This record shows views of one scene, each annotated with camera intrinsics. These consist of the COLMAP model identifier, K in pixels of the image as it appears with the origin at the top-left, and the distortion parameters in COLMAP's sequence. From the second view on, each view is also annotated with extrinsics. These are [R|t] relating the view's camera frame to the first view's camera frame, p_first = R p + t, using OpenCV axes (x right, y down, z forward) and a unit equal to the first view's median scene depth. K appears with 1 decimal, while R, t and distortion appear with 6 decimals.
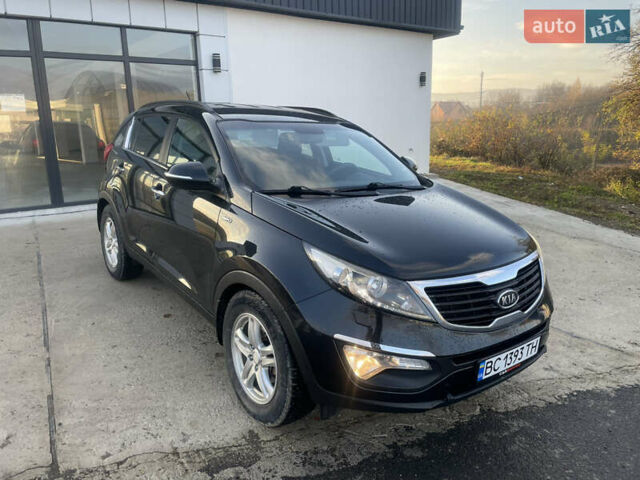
lens RADIAL K [[484.6, 0, 321.3], [0, 484.6, 236.9], [0, 0, 1]] dist [0.053927, -0.072764]
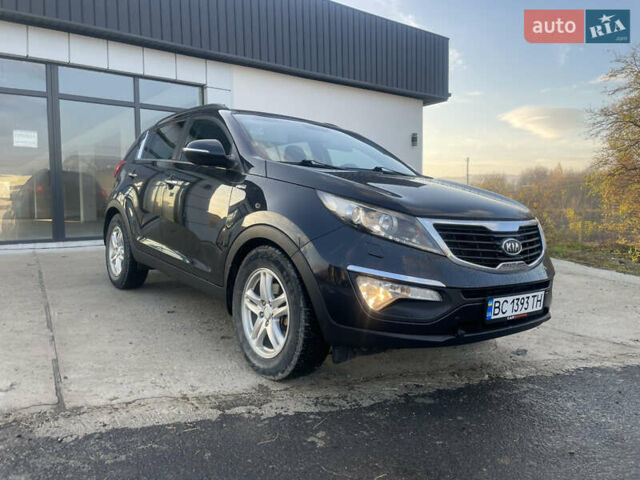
lens RADIAL K [[484.6, 0, 322.3], [0, 484.6, 234.8], [0, 0, 1]] dist [0.053927, -0.072764]
pose [[0.999763, 0.012659, 0.017685, -0.037025], [-0.009676, 0.987128, -0.159637, 0.236081], [-0.019478, 0.159428, 0.987017, -0.024920]]
